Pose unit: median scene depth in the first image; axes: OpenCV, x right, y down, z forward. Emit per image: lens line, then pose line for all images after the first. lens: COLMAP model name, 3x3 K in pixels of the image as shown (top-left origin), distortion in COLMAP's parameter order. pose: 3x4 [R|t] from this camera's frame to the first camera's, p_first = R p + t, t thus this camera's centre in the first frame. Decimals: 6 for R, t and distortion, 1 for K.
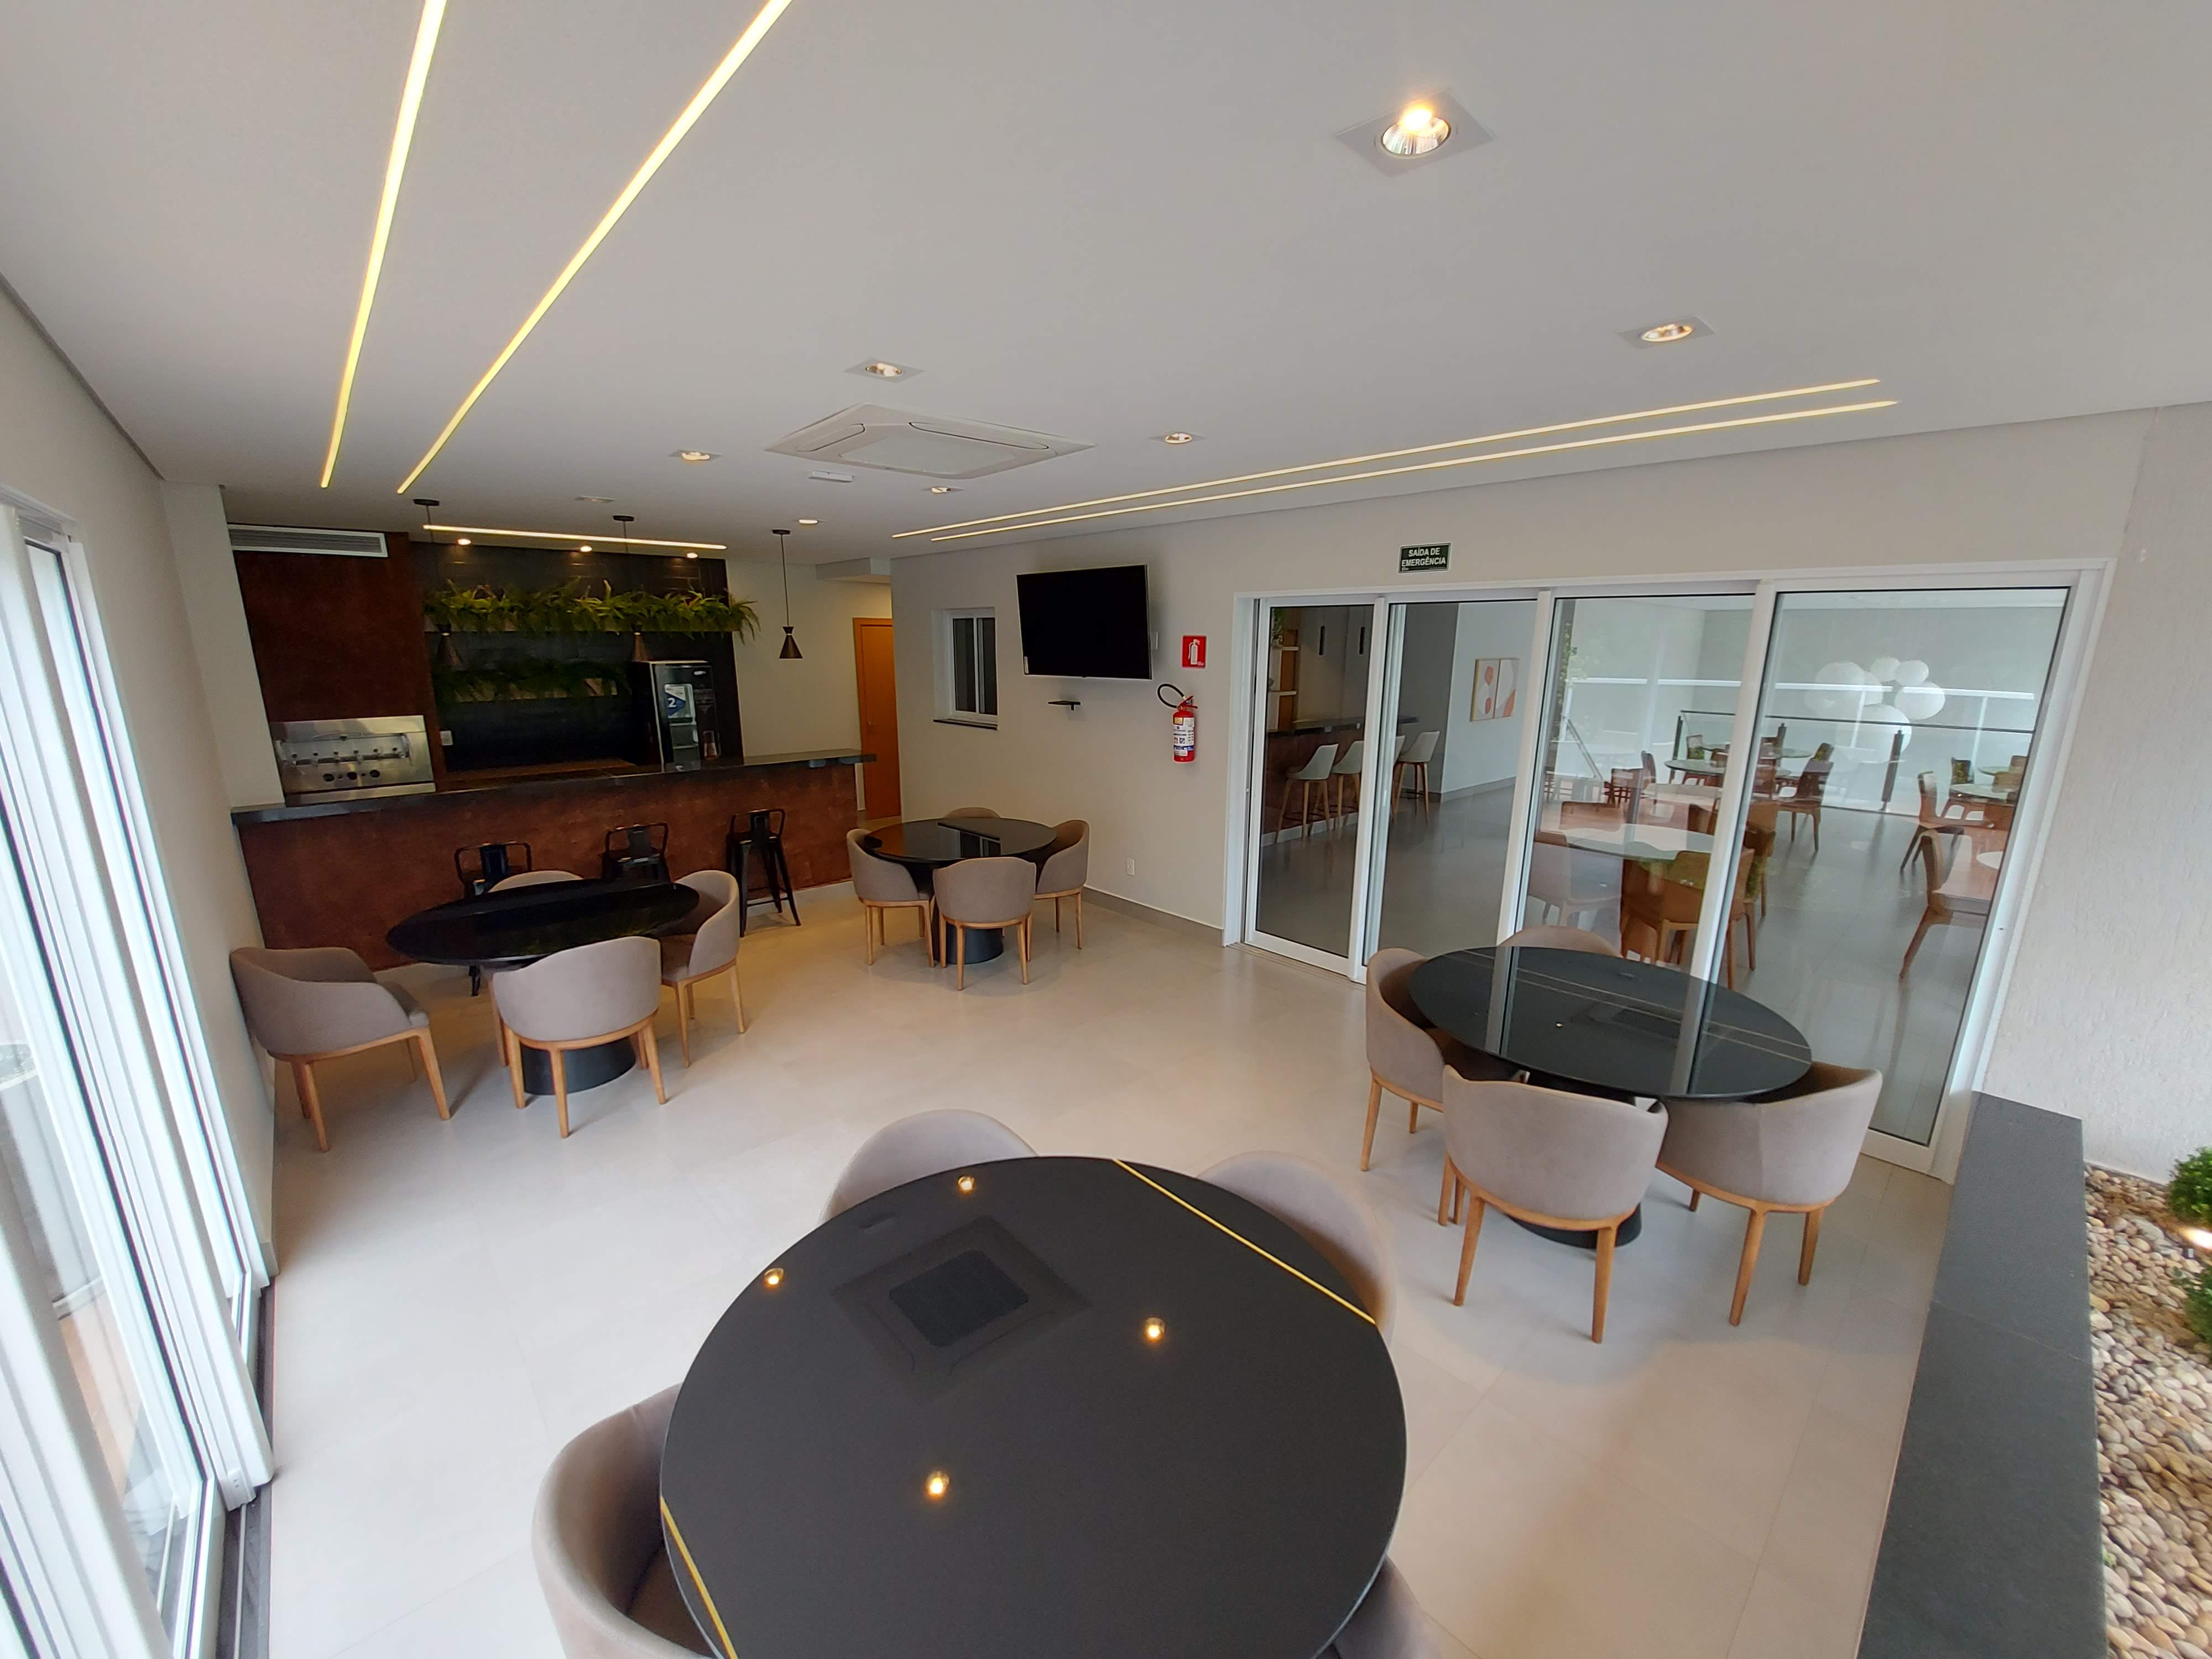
lens RADIAL K [[869.0, 0, 1121.3], [0, 869.0, 847.0], [0, 0, 1]] dist [-0.017986, 0.000896]
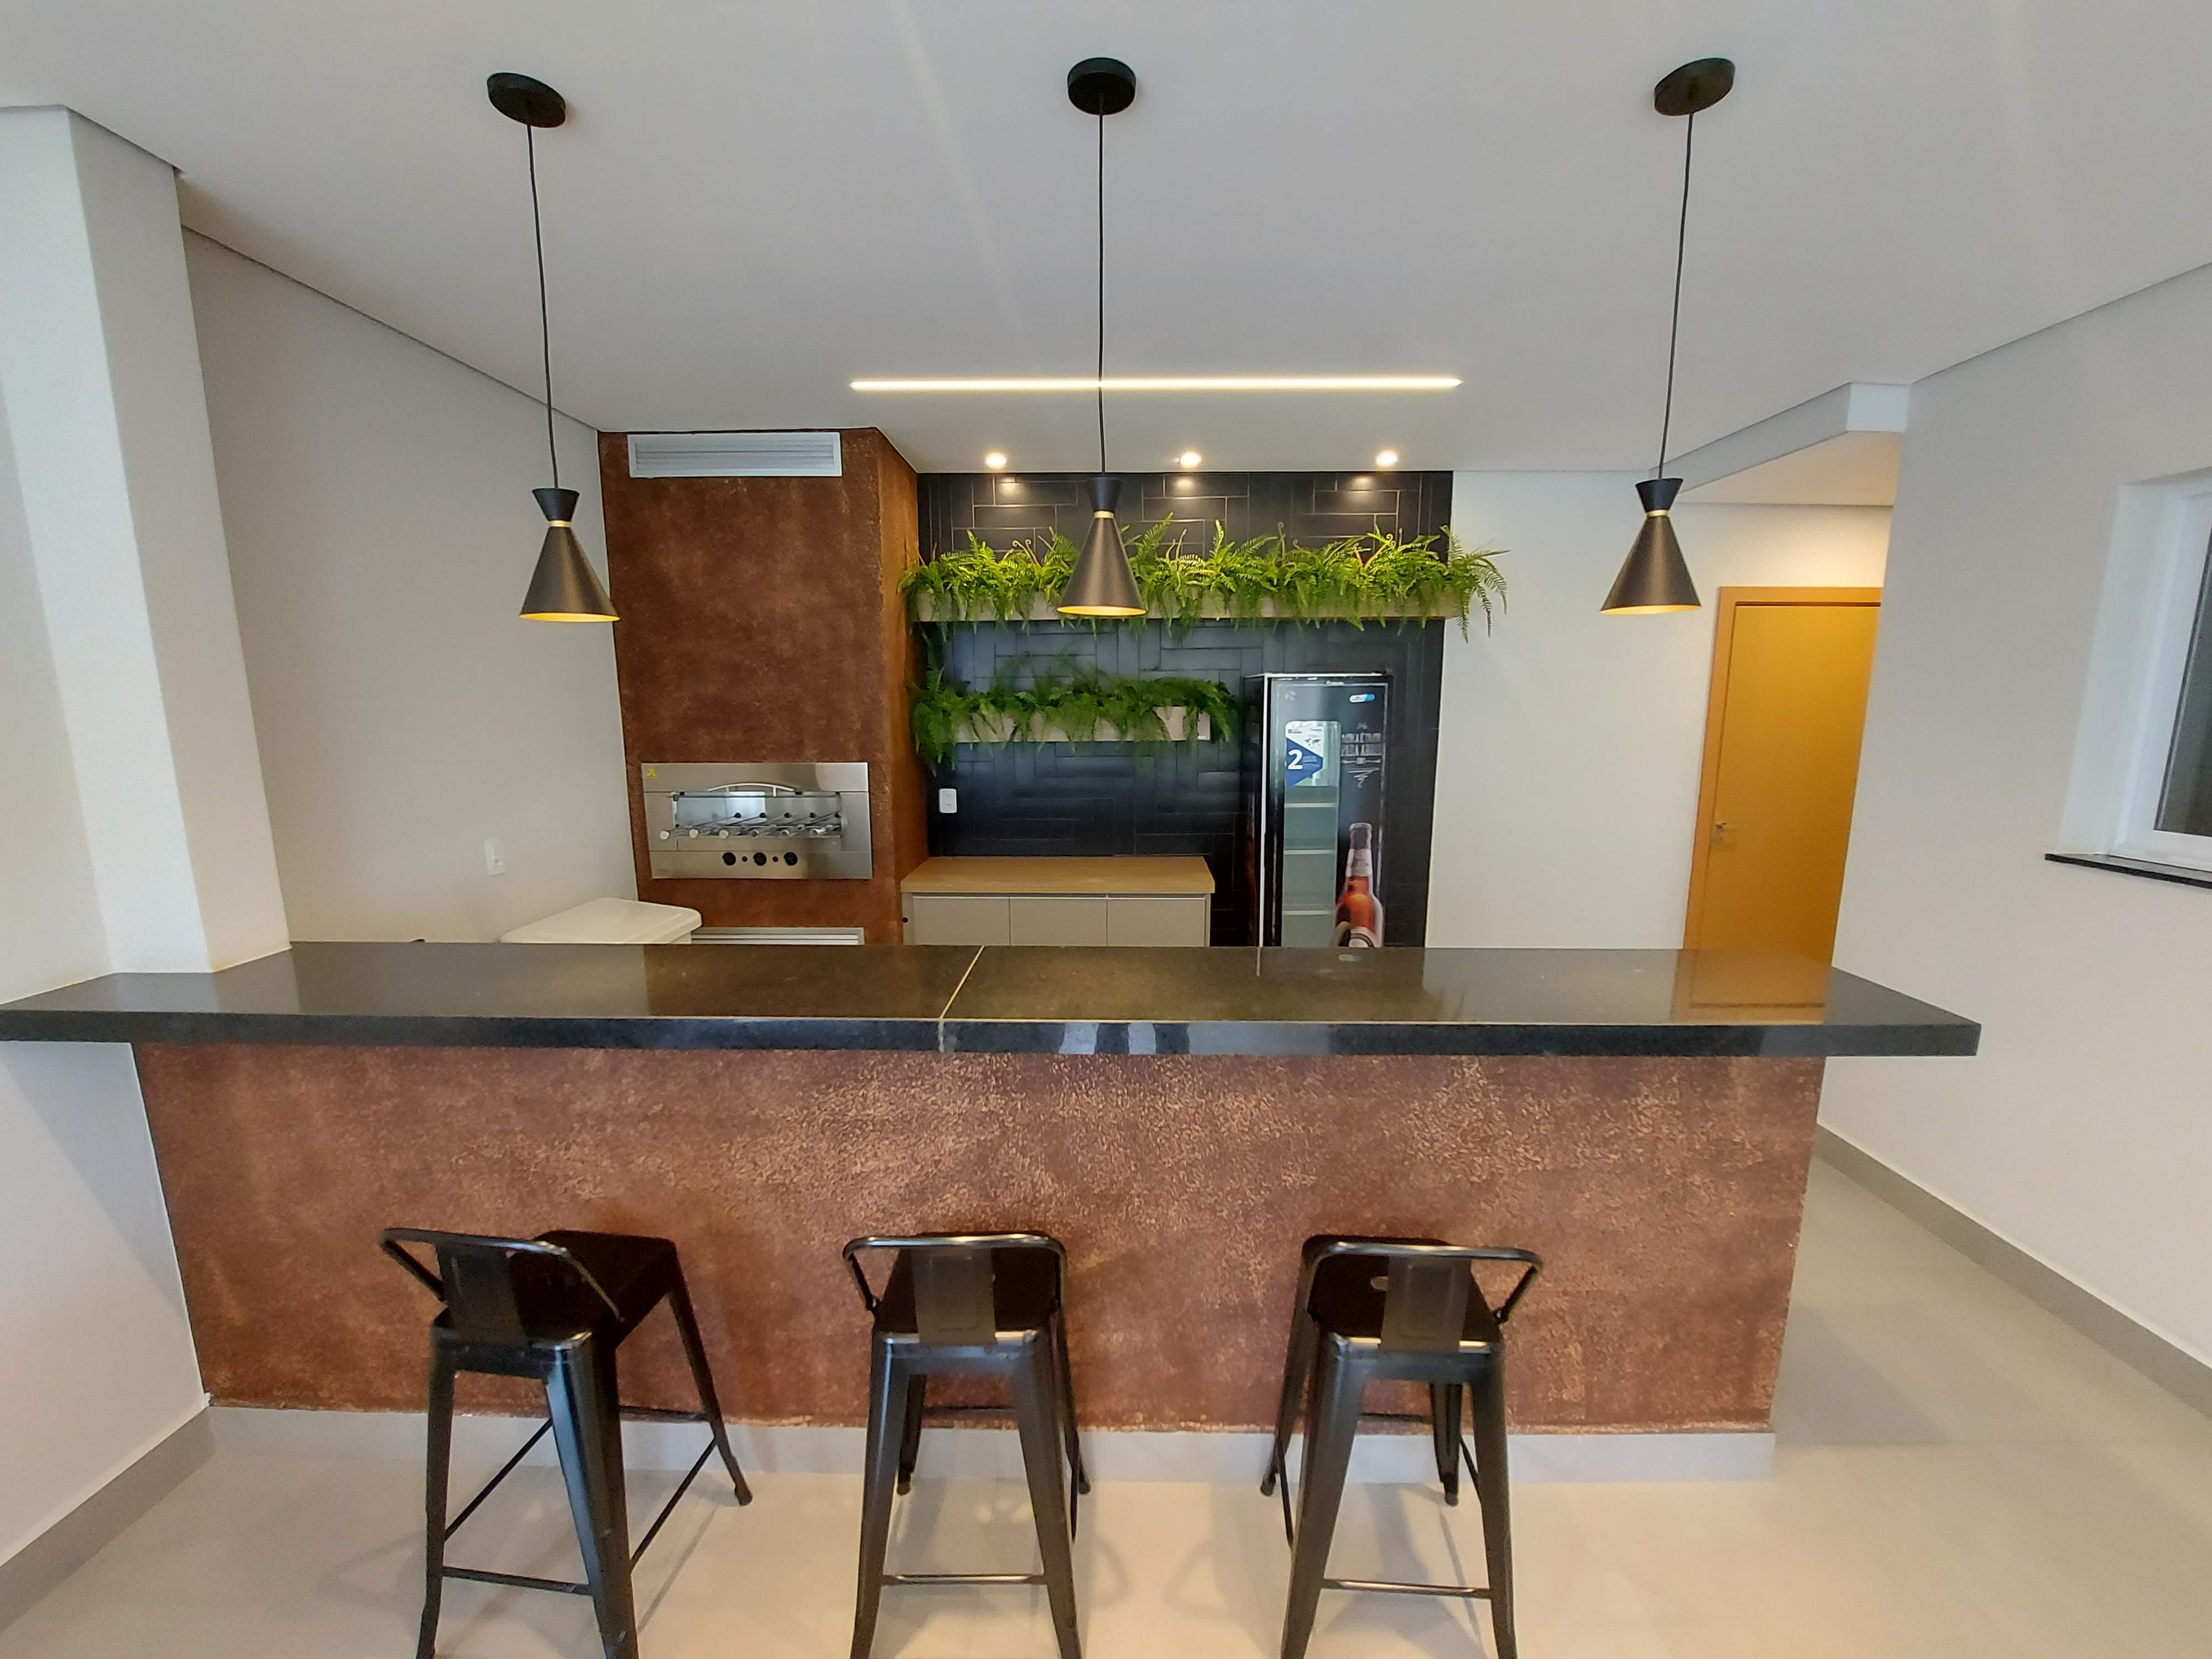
lens RADIAL K [[869.0, 0, 1111.9], [0, 869.0, 846.5], [0, 0, 1]] dist [-0.017986, 0.000896]
pose [[0.710550, 0.110041, -0.694989, -0.259338], [-0.156519, 0.987668, -0.003641, -0.103530], [0.686018, 0.111366, 0.719011, 0.600712]]
